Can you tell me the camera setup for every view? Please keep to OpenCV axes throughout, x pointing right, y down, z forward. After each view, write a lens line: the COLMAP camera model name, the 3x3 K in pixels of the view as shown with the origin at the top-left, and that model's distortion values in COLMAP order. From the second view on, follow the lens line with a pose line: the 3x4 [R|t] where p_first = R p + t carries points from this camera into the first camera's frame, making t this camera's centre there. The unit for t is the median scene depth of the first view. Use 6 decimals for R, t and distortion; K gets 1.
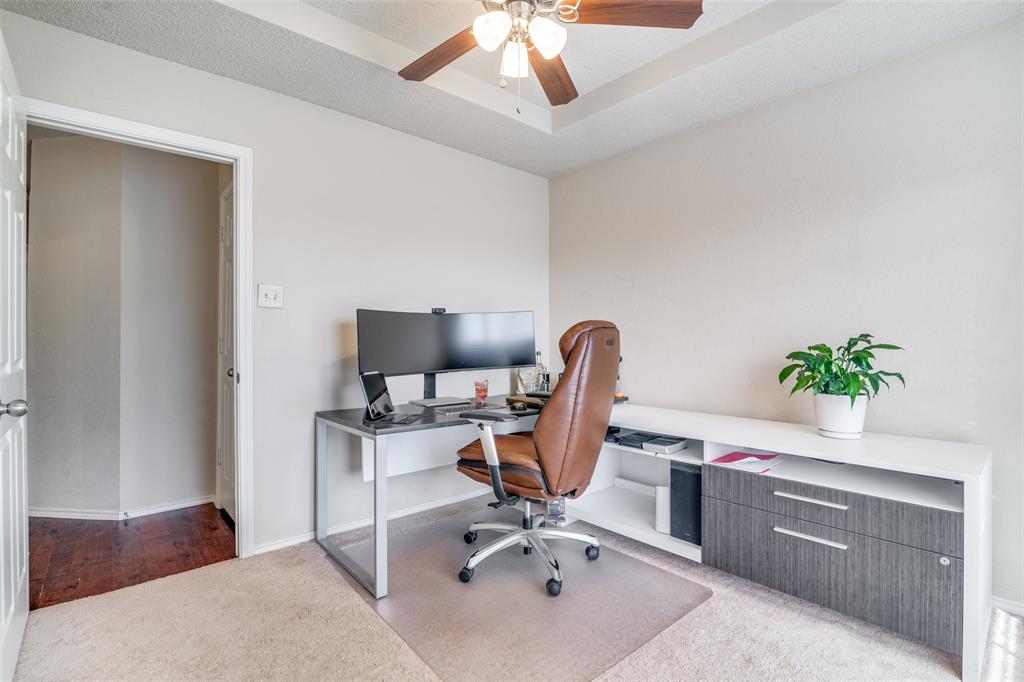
lens RADIAL K [[474.1, 0, 514.6], [0, 474.1, 338.1], [0, 0, 1]] dist [-0.016134, 0.000444]
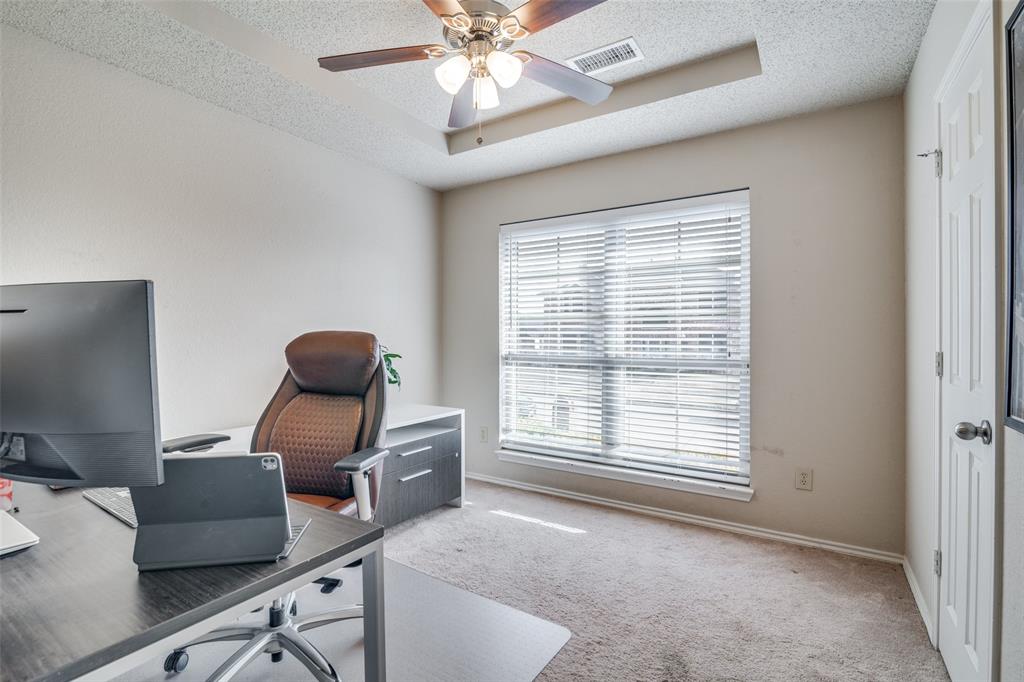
lens RADIAL K [[474.1, 0, 514.6], [0, 474.1, 338.1], [0, 0, 1]] dist [-0.016134, 0.000444]
pose [[-0.282490, 0.001934, 0.959268, -0.957469], [-0.004854, 0.999982, -0.003446, -0.023300], [-0.959258, -0.005629, -0.282475, 1.125326]]
